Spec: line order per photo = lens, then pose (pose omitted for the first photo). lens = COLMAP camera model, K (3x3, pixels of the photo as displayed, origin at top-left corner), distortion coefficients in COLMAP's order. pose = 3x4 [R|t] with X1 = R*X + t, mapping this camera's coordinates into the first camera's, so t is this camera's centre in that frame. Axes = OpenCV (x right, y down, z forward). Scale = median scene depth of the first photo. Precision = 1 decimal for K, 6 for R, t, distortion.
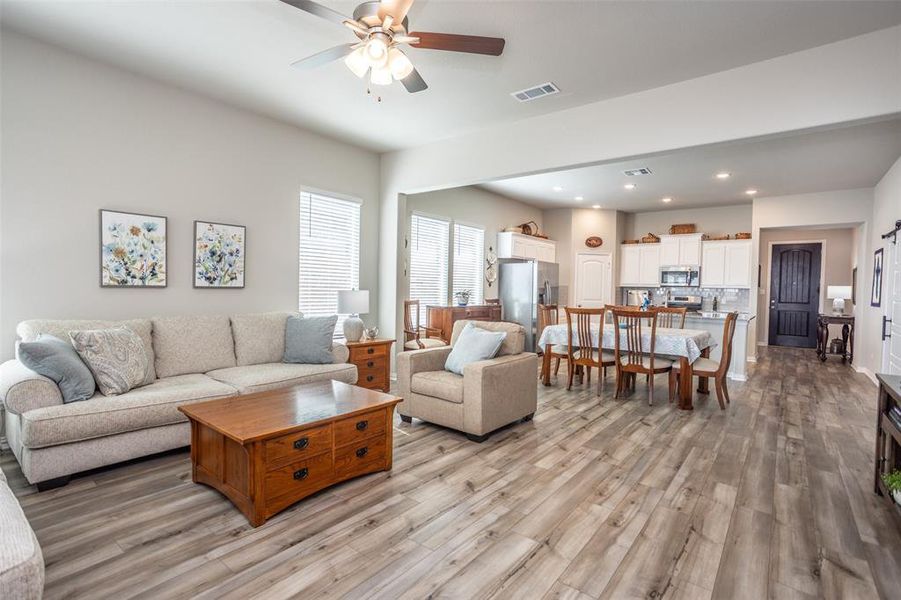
lens RADIAL K [[434.7, 0, 454.6], [0, 434.7, 296.3], [0, 0, 1]] dist [-0.053033, 0.037056]
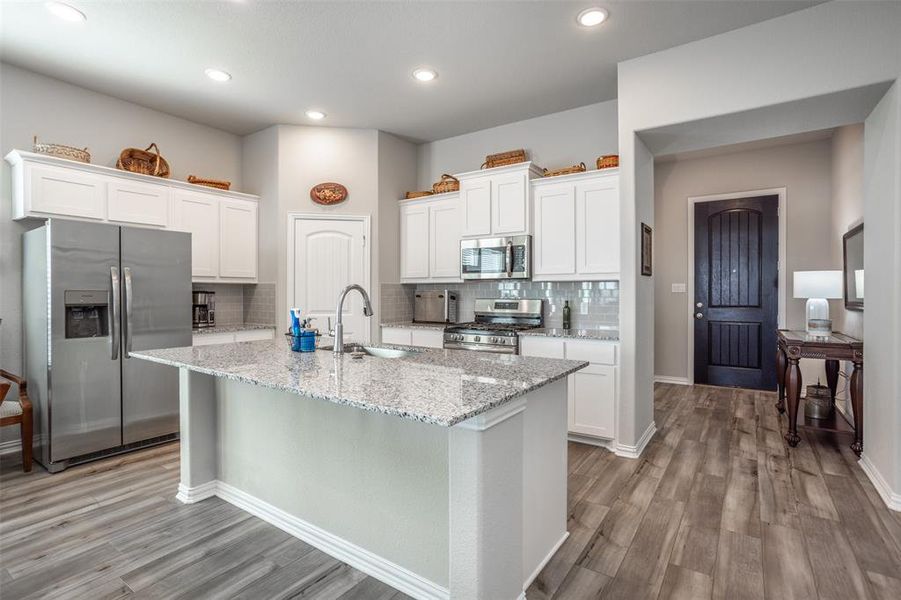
lens RADIAL K [[434.7, 0, 454.6], [0, 434.7, 296.3], [0, 0, 1]] dist [-0.053033, 0.037056]
pose [[0.997803, -0.024367, 0.061603, 0.956813], [0.025206, 0.999599, -0.012876, -0.000289], [-0.061265, 0.014400, 0.998018, 1.124108]]
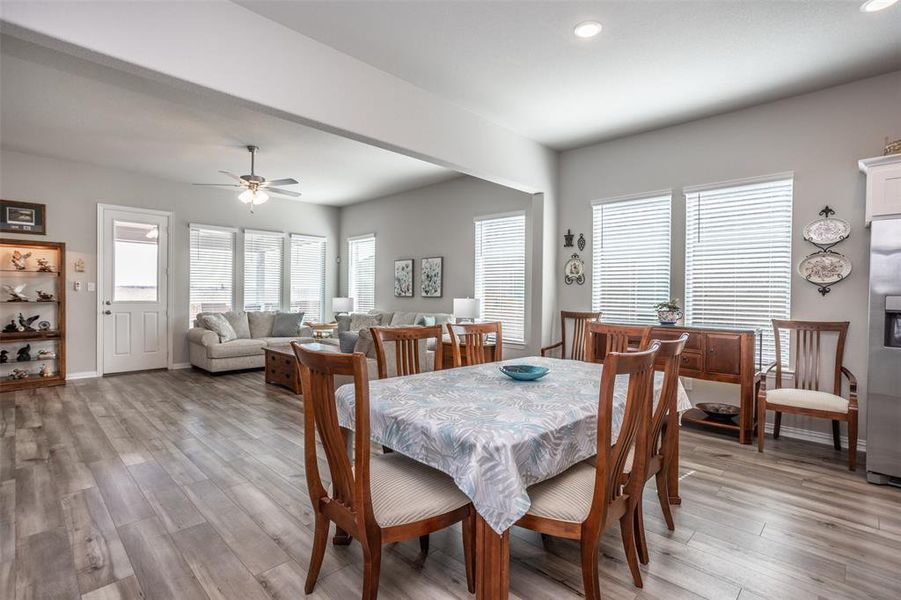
lens RADIAL K [[431.9, 0, 450.5], [0, 431.9, 300.0], [0, 0, 1]] dist [-0.051233, 0.023094]
pose [[-0.104999, -0.013006, -0.994387, 1.182646], [-0.036482, 0.999292, -0.009218, 0.003909], [0.993803, 0.035310, -0.105399, 1.377160]]
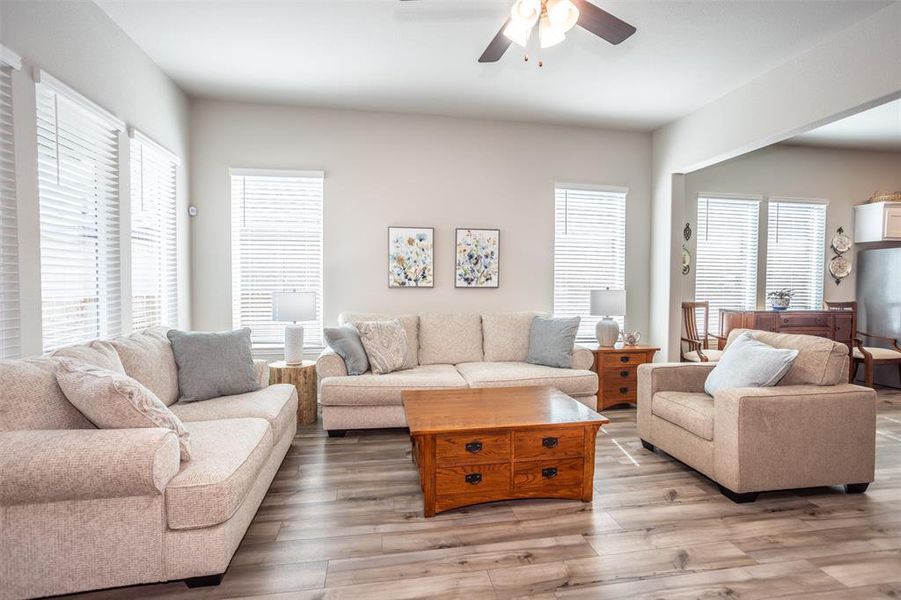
lens RADIAL K [[434.7, 0, 454.6], [0, 434.7, 296.3], [0, 0, 1]] dist [-0.053033, 0.037056]
pose [[0.748091, 0.004329, -0.663582, 0.158844], [-0.005764, 0.999983, 0.000026, 0.001996], [0.663571, 0.003805, 0.748103, 0.151069]]
